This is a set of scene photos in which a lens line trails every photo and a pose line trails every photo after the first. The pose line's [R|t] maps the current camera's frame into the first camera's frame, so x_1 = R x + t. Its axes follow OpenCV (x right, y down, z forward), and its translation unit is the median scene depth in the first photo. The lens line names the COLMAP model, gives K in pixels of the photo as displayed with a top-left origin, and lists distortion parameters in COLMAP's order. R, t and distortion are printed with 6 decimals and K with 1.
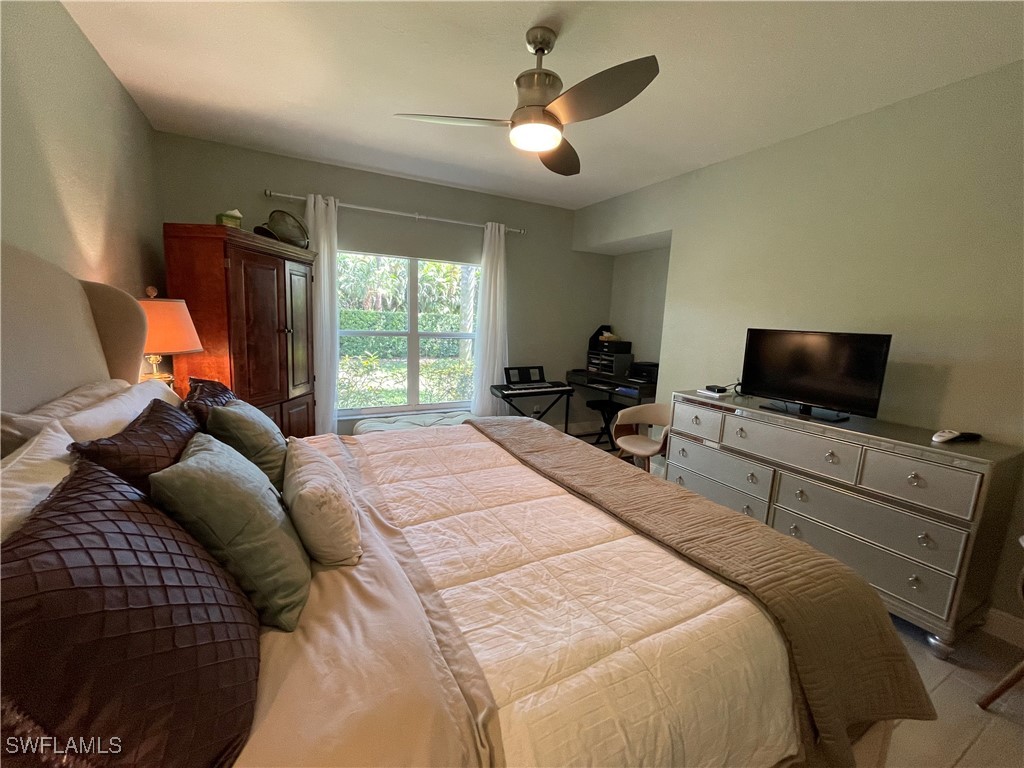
lens RADIAL K [[415.5, 0, 510.3], [0, 415.5, 383.0], [0, 0, 1]] dist [-0.000542, 0.000511]
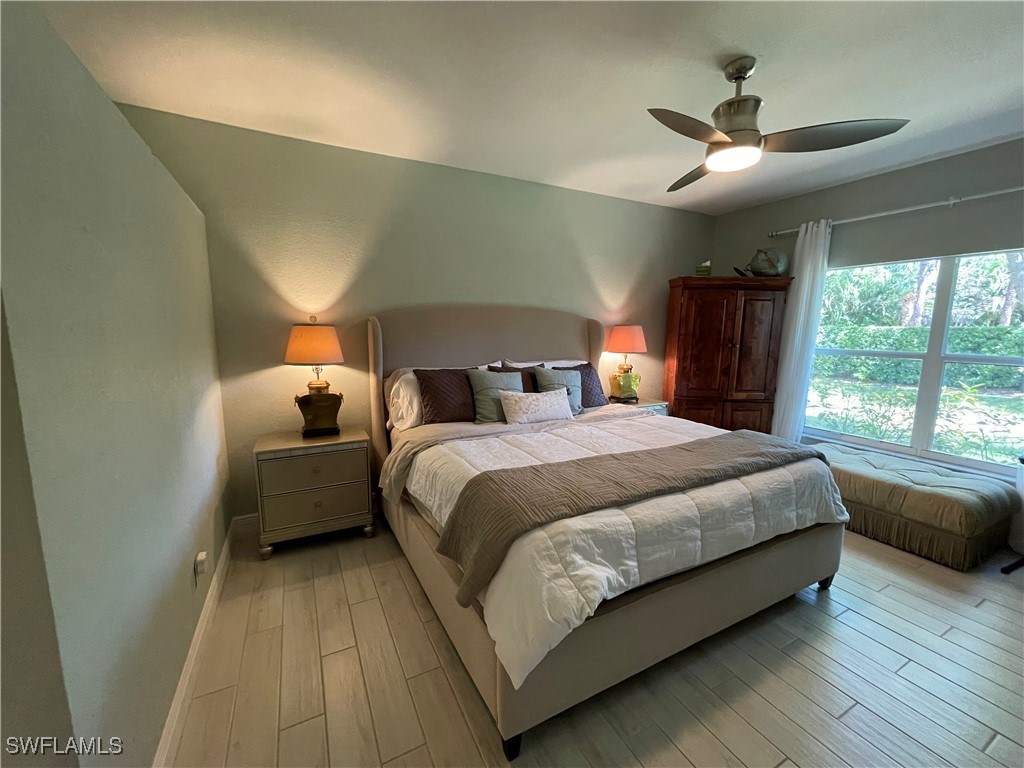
lens RADIAL K [[415.5, 0, 505.6], [0, 415.5, 383.9], [0, 0, 1]] dist [-0.000542, 0.000511]
pose [[-0.016925, 0.102668, -0.994572, 0.574039], [-0.162605, 0.981189, 0.104054, -0.021587], [0.986546, 0.163483, 0.000088, 0.252212]]
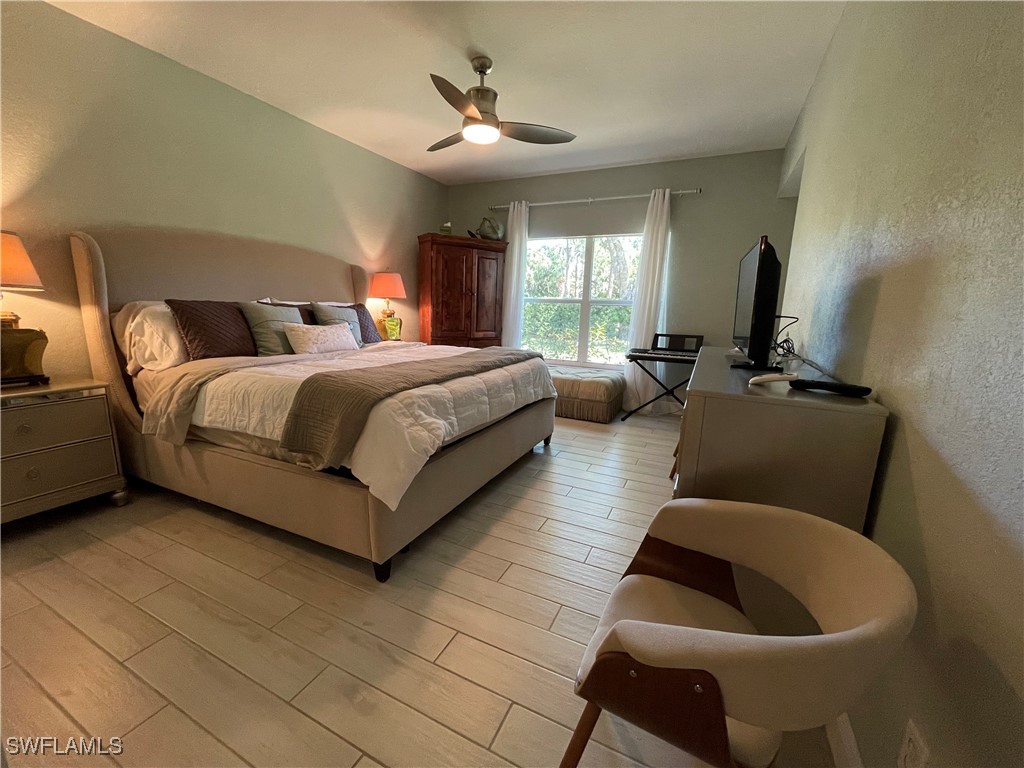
lens RADIAL K [[415.5, 0, 510.9], [0, 415.5, 379.2], [0, 0, 1]] dist [-0.000542, 0.000511]
pose [[0.587135, 0.126684, -0.799515, 0.655222], [-0.130886, 0.989539, 0.060676, 0.061887], [0.798838, 0.069020, 0.597574, 0.146479]]
